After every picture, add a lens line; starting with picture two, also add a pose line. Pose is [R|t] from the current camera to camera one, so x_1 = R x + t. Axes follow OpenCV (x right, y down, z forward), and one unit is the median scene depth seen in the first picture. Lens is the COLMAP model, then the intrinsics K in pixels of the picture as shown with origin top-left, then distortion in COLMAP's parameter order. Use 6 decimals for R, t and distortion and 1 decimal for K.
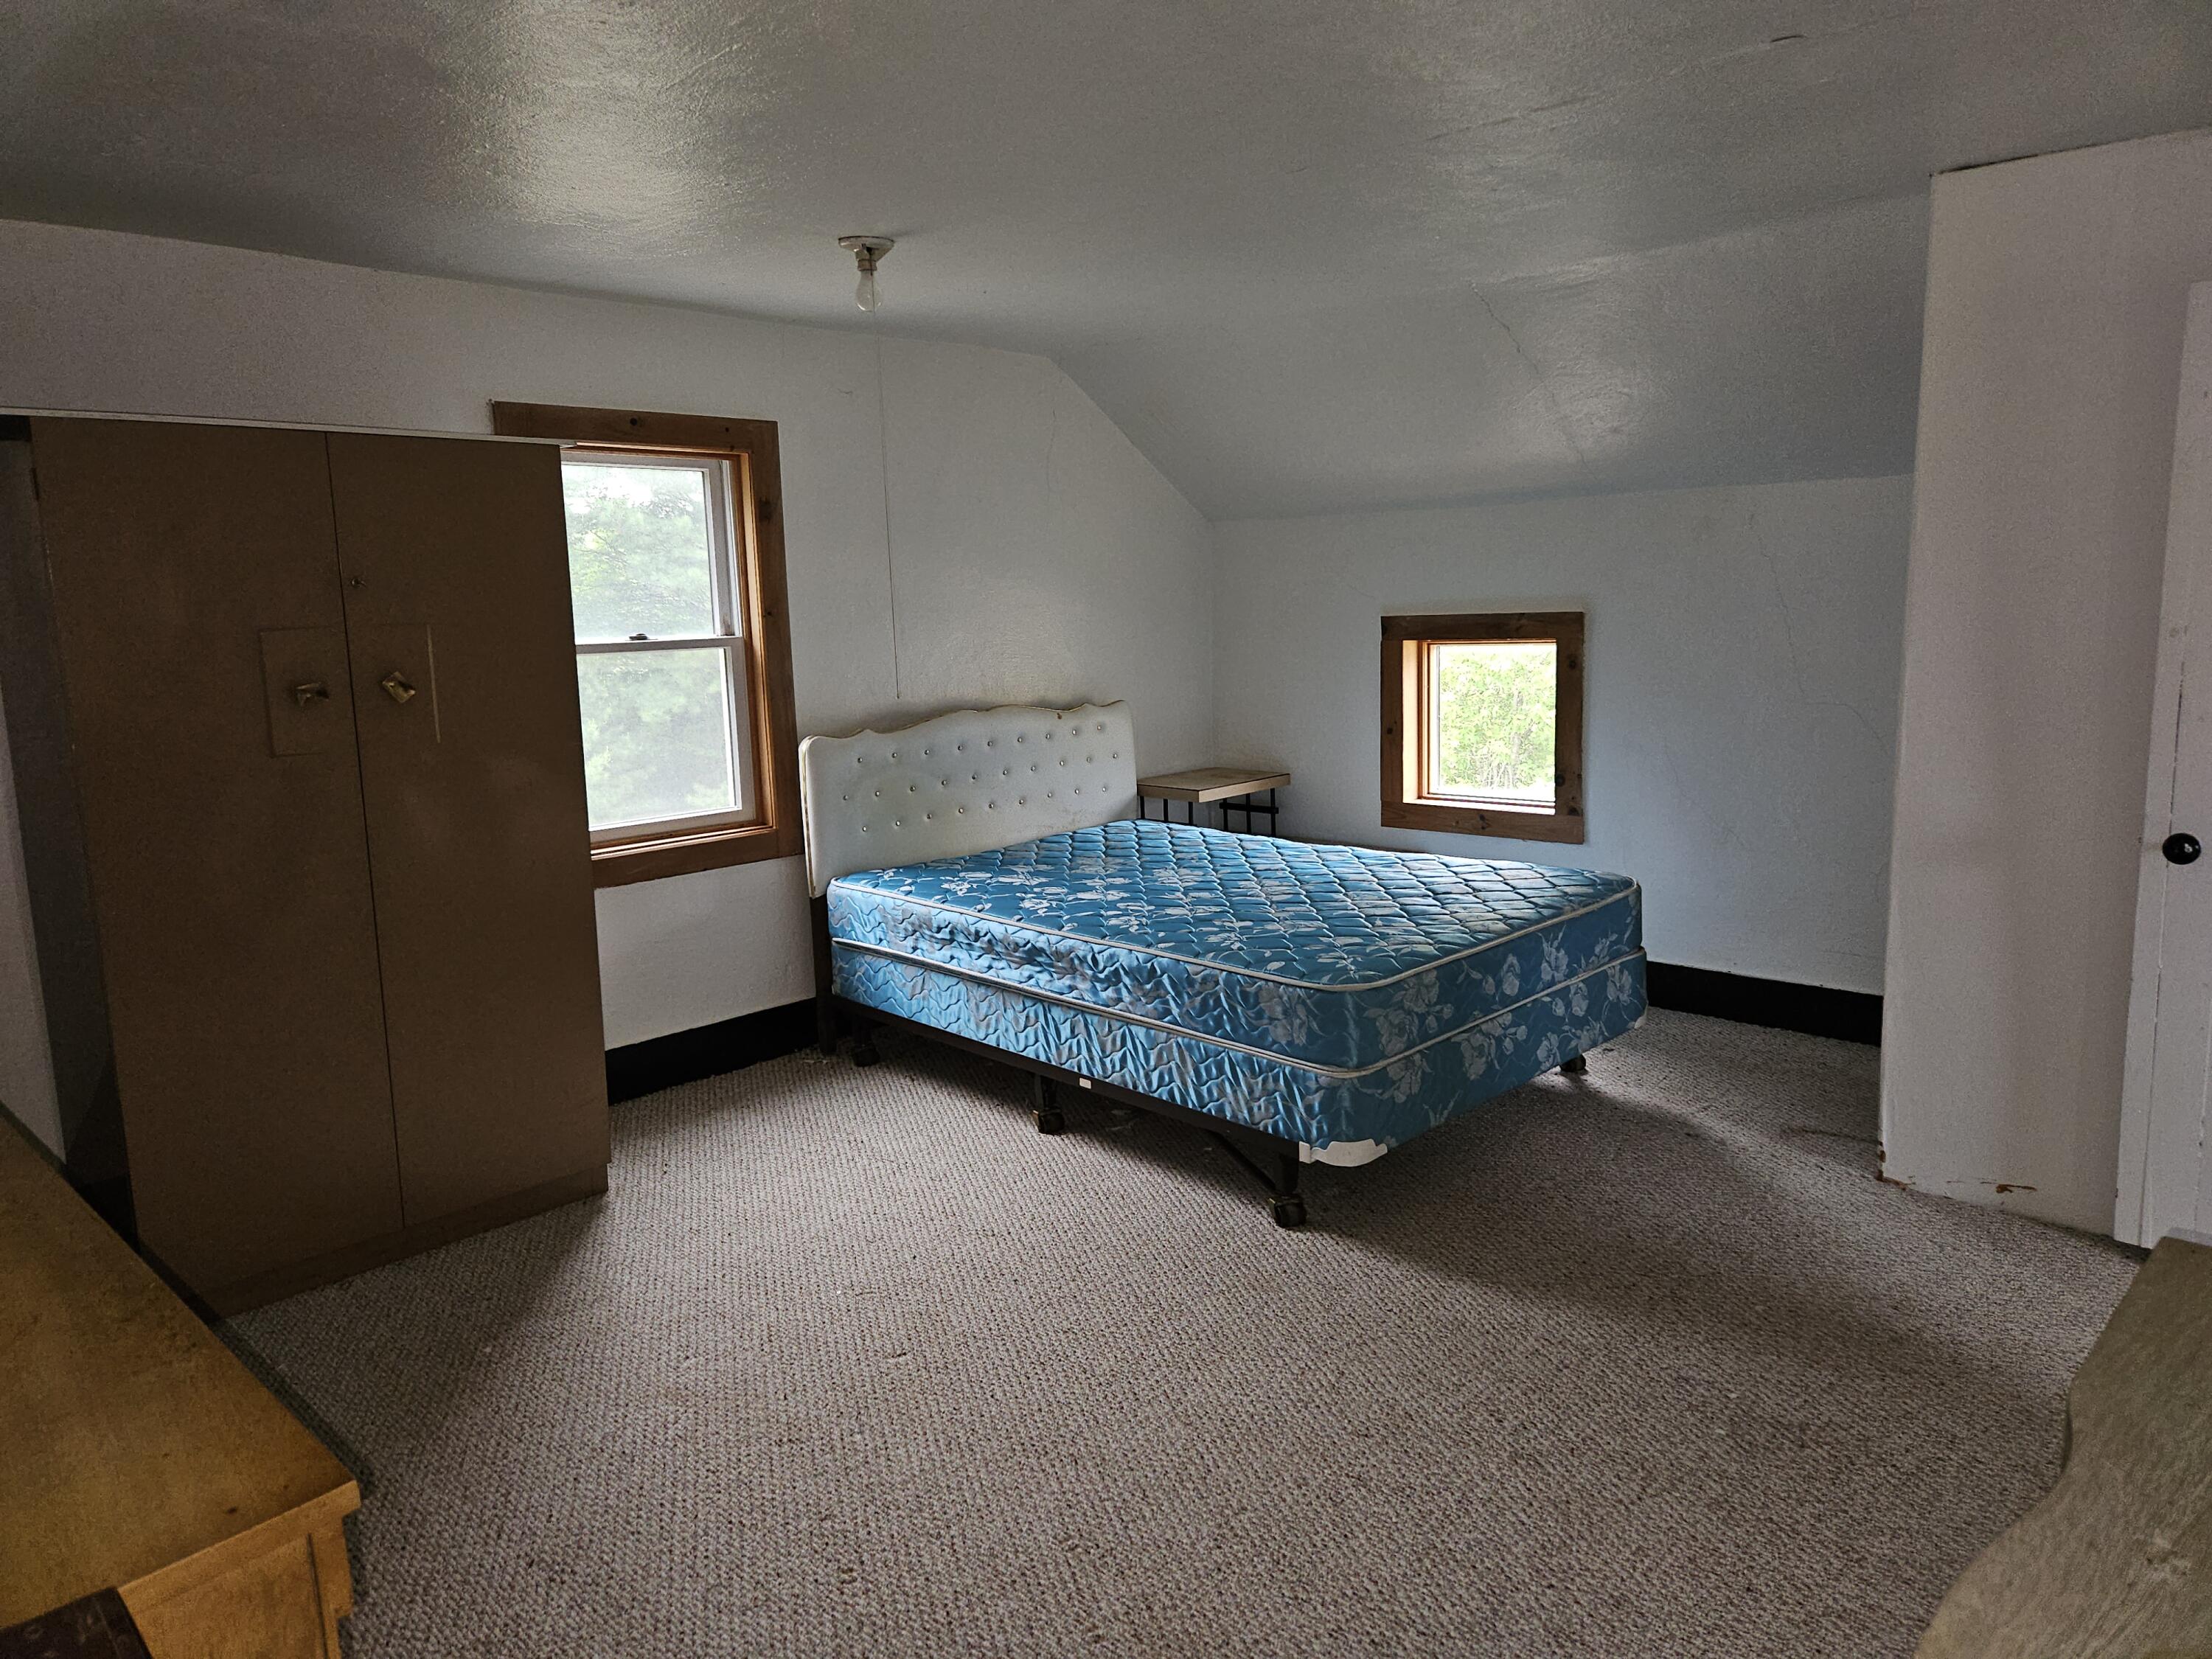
lens RADIAL K [[1500.3, 0, 1099.9], [0, 1500.3, 901.7], [0, 0, 1]] dist [0.091746, -0.081383]
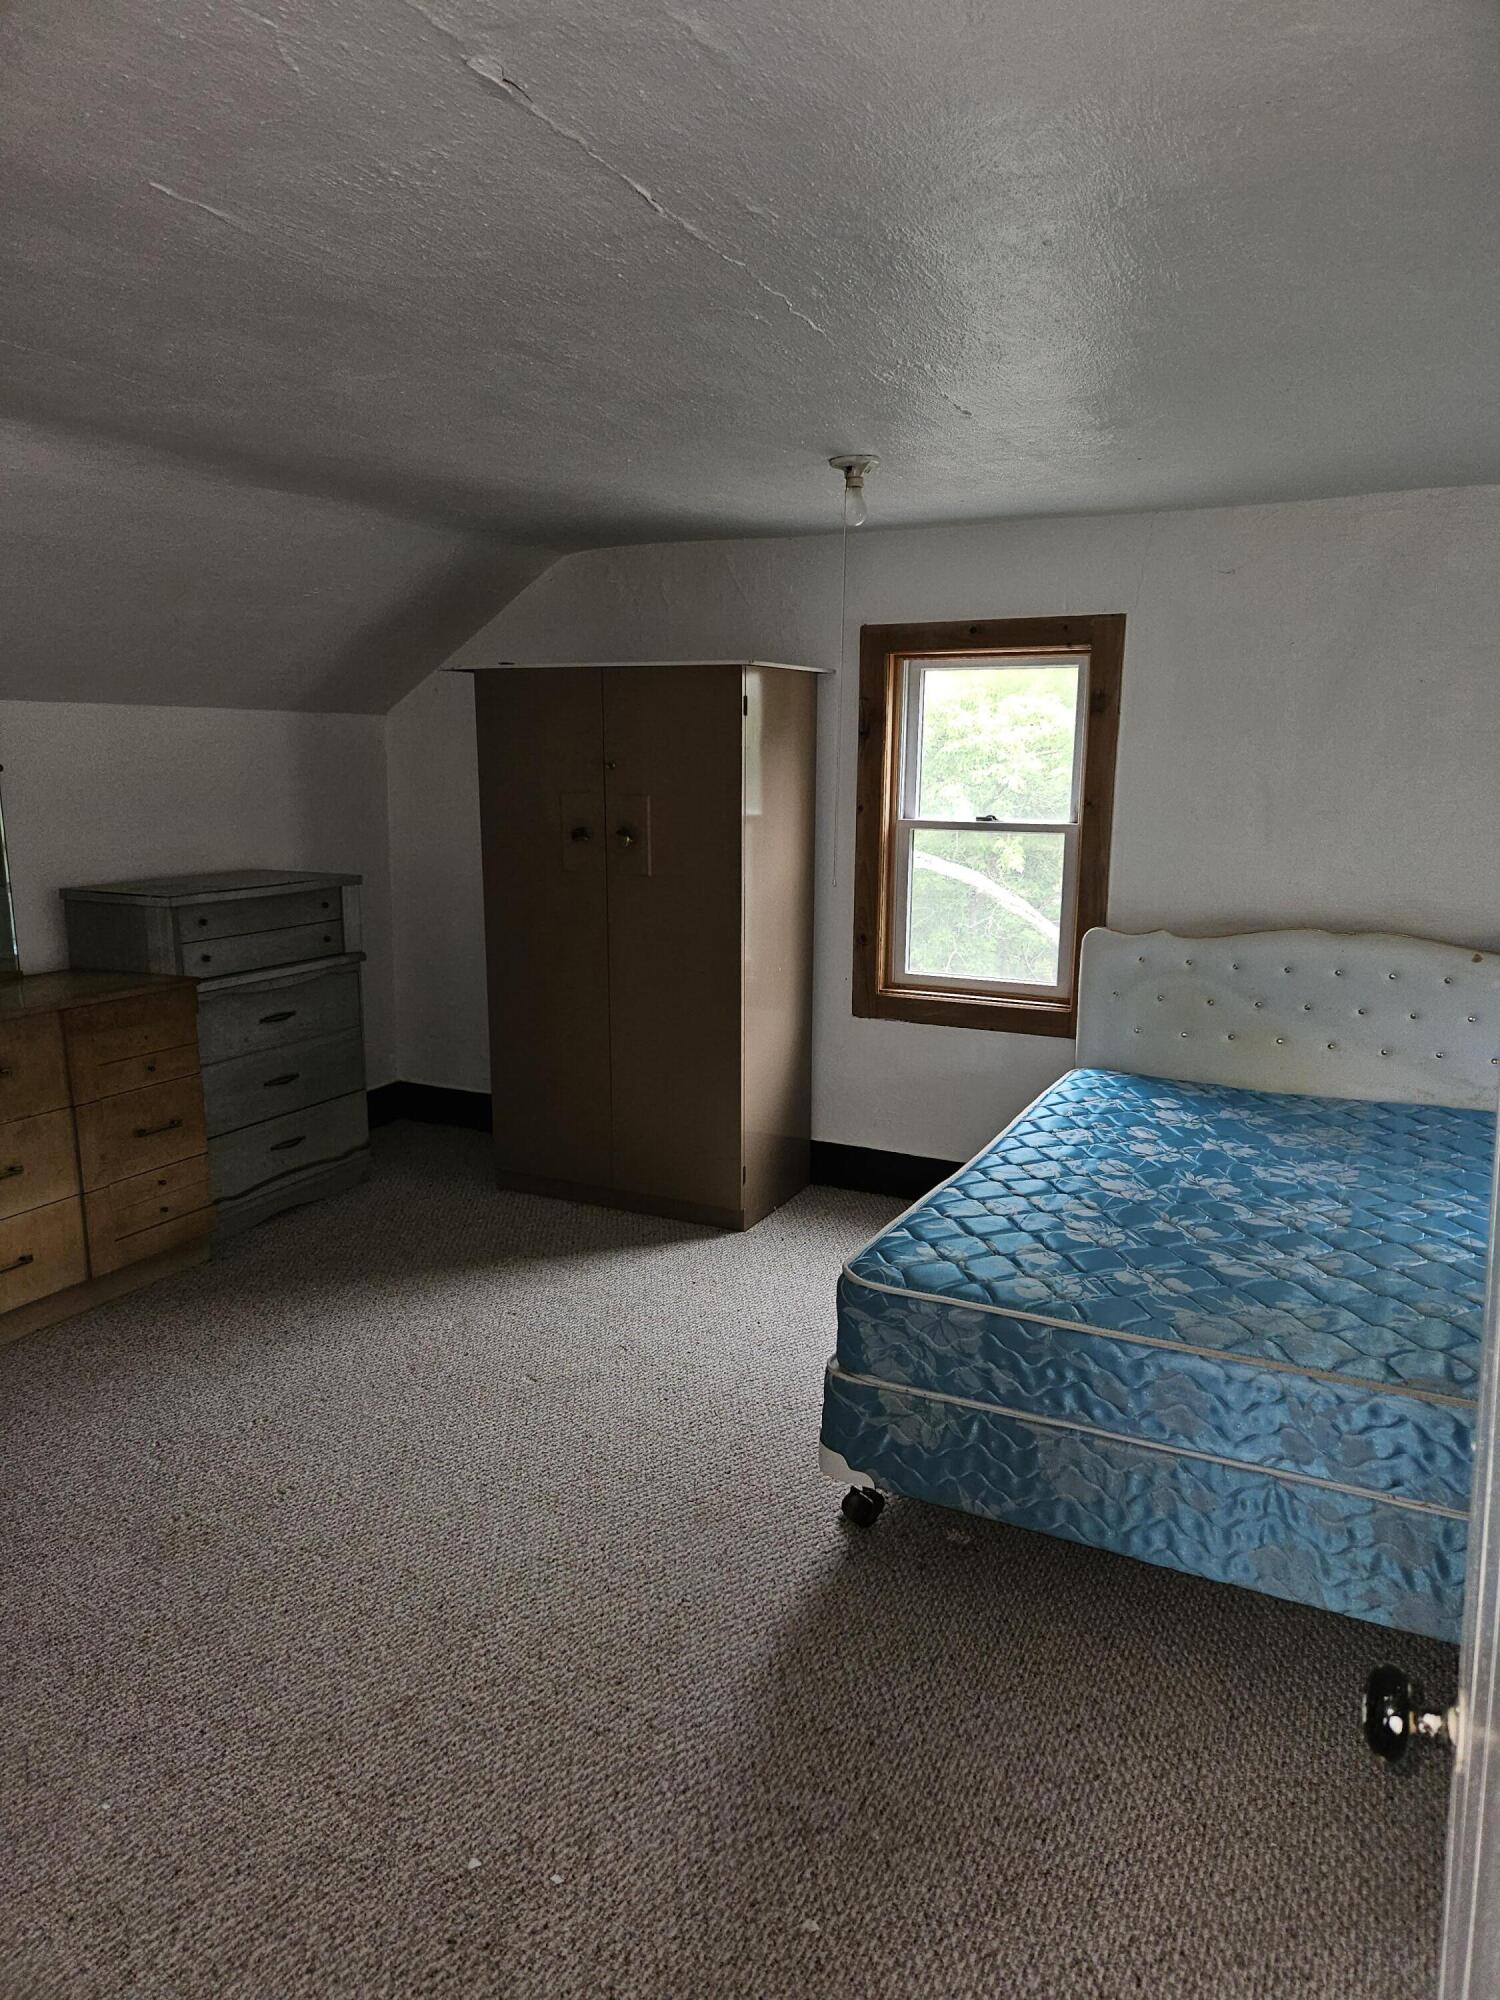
lens RADIAL K [[1356.5, 0, 760.6], [0, 1356.5, 1079.0], [0, 0, 1]] dist [0.091746, -0.081383]
pose [[0.297196, 0.247586, -0.922158, 0.705043], [-0.220641, 0.957464, 0.185956, -0.153029], [0.928974, 0.148200, 0.339182, 0.569498]]
